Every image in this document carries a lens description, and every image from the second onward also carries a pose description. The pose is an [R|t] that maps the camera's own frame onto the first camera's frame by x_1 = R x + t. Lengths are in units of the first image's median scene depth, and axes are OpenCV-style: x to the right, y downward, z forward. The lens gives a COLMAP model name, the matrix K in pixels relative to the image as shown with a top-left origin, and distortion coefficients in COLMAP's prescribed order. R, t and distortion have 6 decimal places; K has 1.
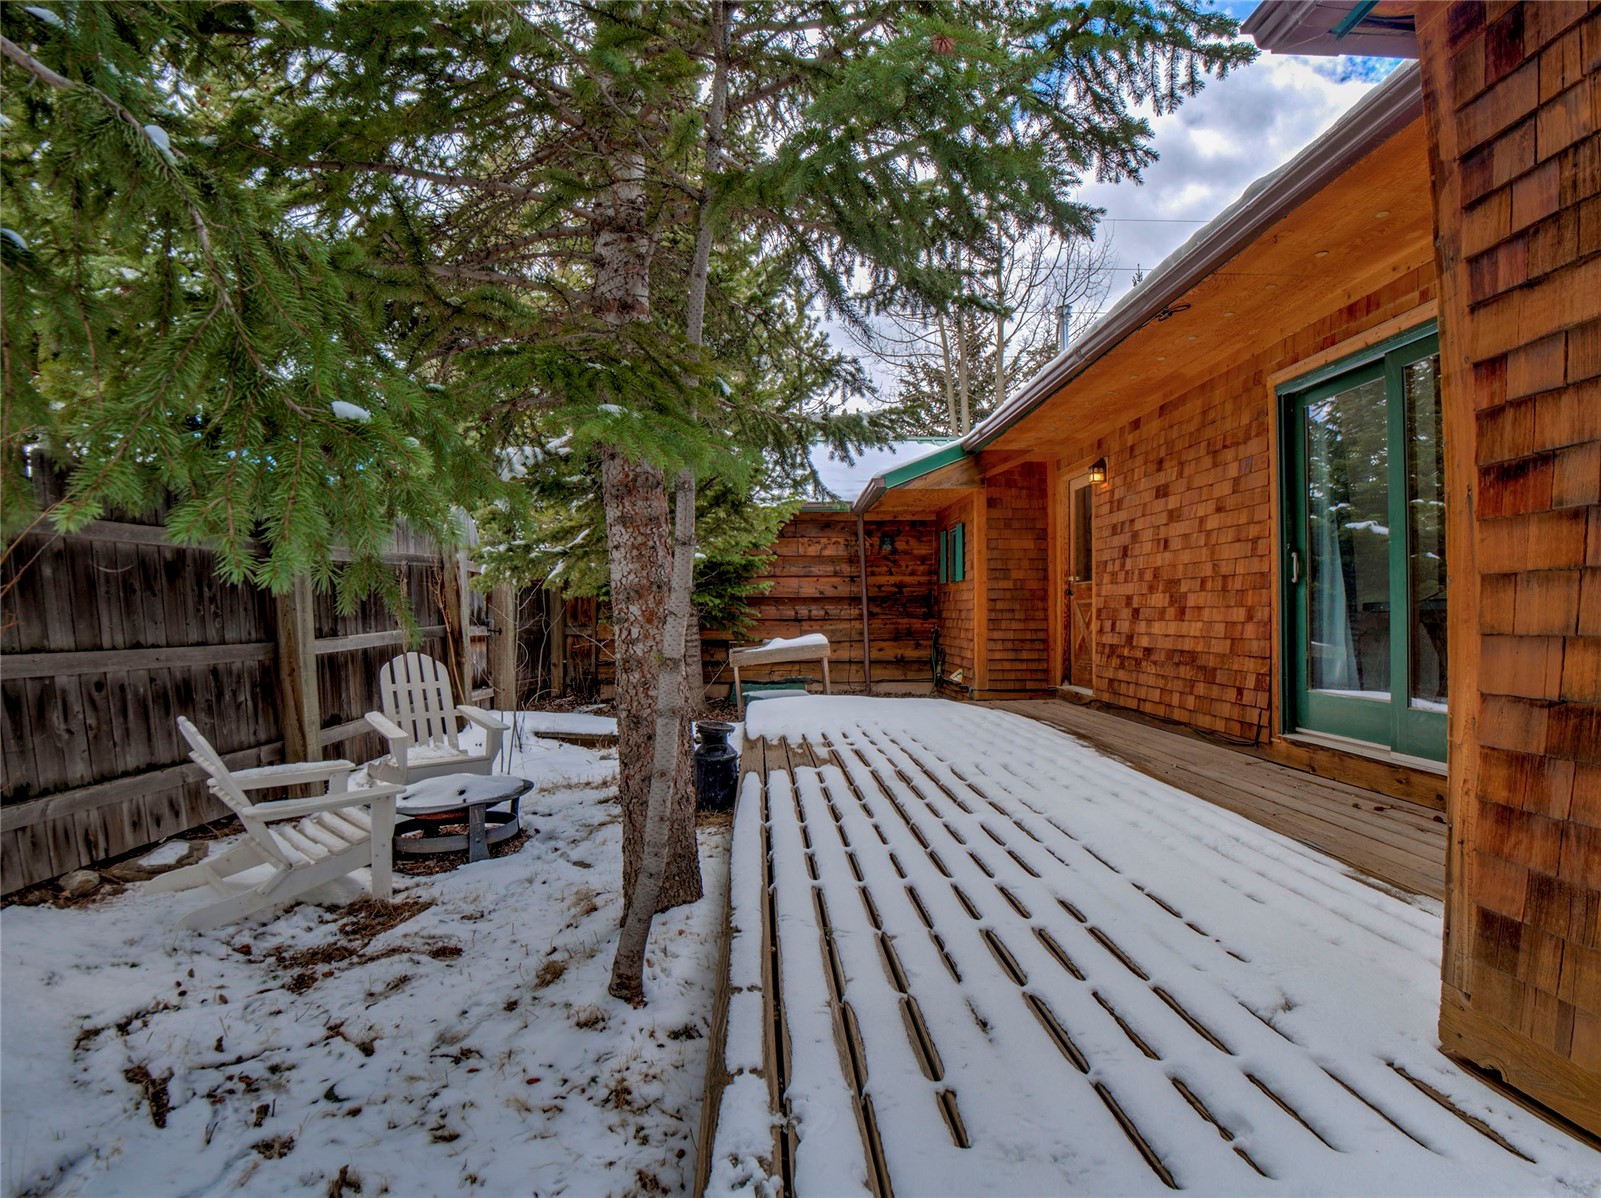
lens RADIAL K [[871.0, 0, 791.9], [0, 871.0, 608.9], [0, 0, 1]] dist [-0.035992, -0.019107]
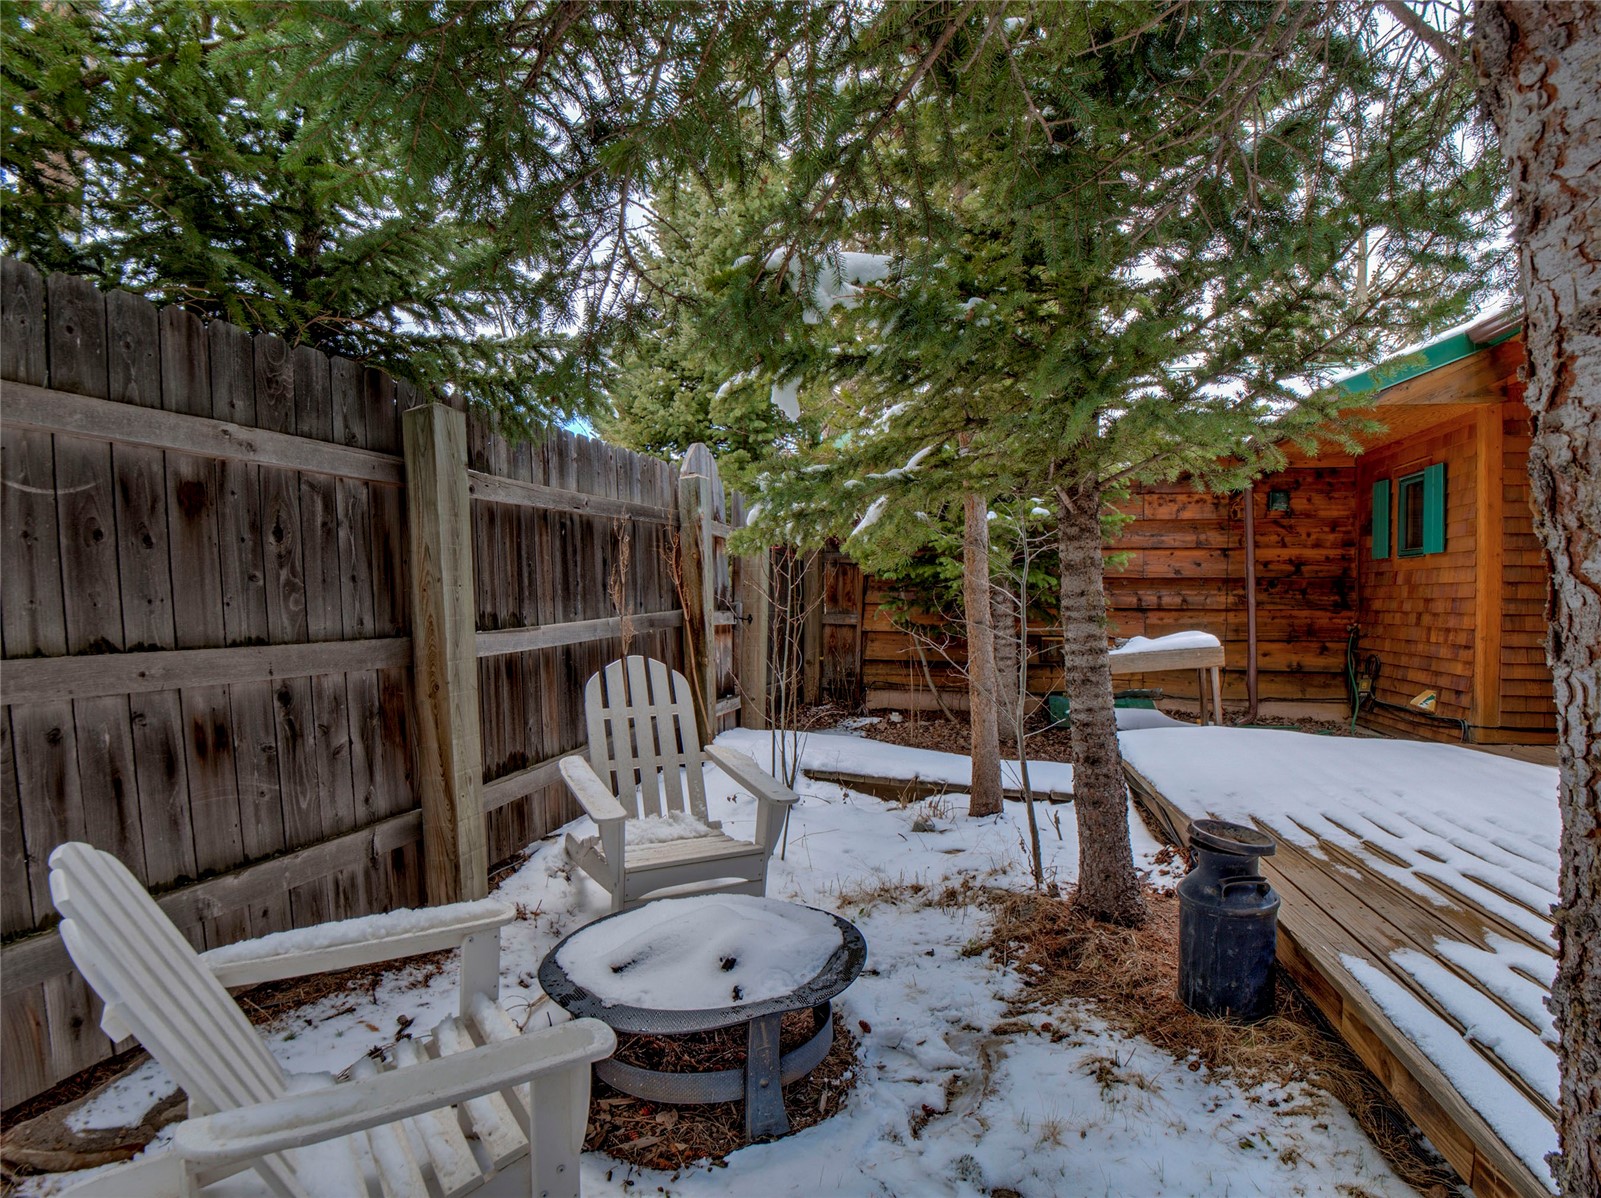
lens RADIAL K [[871.0, 0, 791.9], [0, 871.0, 608.9], [0, 0, 1]] dist [-0.035992, -0.019107]
pose [[0.971394, 0.016508, -0.236901, -0.150359], [-0.012619, 0.999760, 0.017920, 0.004343], [0.237140, -0.014418, 0.971369, 0.345439]]
